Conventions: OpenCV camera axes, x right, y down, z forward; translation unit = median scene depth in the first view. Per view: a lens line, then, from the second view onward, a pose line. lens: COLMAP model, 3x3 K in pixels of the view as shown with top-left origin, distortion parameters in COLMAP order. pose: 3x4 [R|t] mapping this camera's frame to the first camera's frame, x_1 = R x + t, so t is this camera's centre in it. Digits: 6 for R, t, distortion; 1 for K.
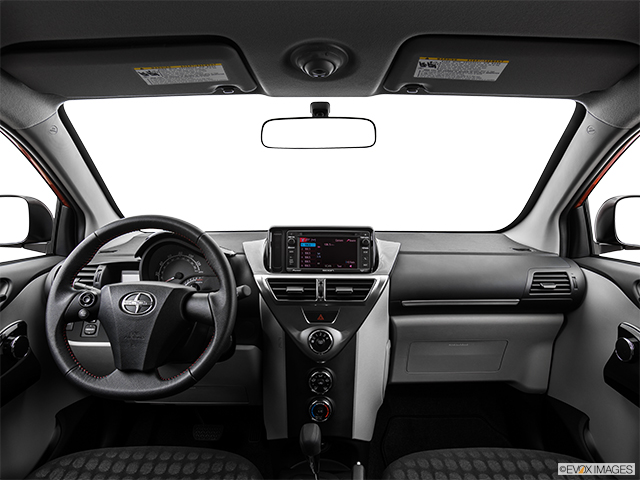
lens RADIAL K [[425.5, 0, 320.0], [0, 425.5, 240.0], [0, 0, 1]] dist [-0.069980, 0.058575]
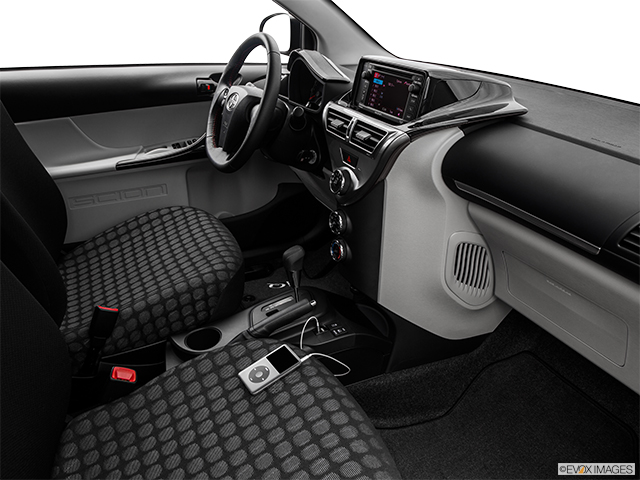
lens RADIAL K [[478.4, 0, 320.0], [0, 478.4, 240.0], [0, 0, 1]] dist [-0.094447, 0.002839]
pose [[0.441618, 0.408155, -0.798989, 0.897618], [-0.139251, 0.910922, 0.388368, -0.057369], [0.886331, -0.060250, 0.459115, 0.443699]]
